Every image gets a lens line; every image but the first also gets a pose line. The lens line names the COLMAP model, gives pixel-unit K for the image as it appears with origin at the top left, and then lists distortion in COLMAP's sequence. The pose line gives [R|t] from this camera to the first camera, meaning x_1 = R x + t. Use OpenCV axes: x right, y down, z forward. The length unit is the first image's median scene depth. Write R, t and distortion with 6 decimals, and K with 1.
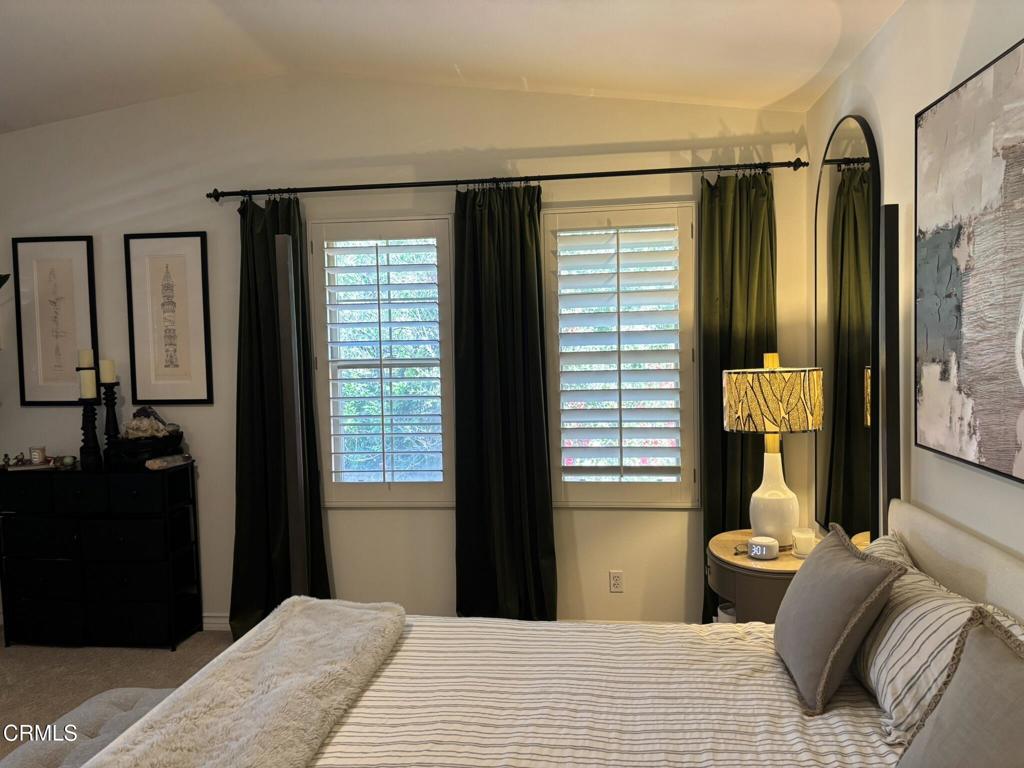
lens RADIAL K [[766.0, 0, 509.6], [0, 766.0, 391.2], [0, 0, 1]] dist [0.036580, -0.016028]
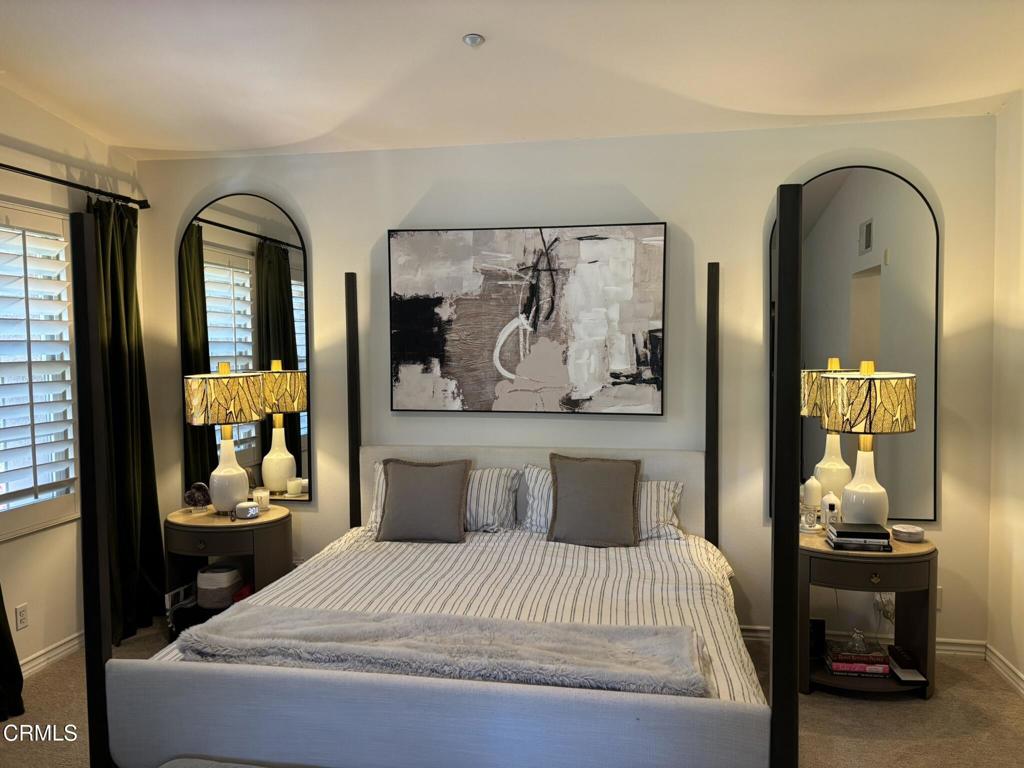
lens RADIAL K [[766.0, 0, 511.8], [0, 766.0, 386.5], [0, 0, 1]] dist [0.036580, -0.016028]
pose [[0.057927, -0.030869, 0.997843, -0.903537], [0.064398, 0.997556, 0.027121, -0.012435], [-0.996242, 0.062688, 0.059773, 0.438560]]
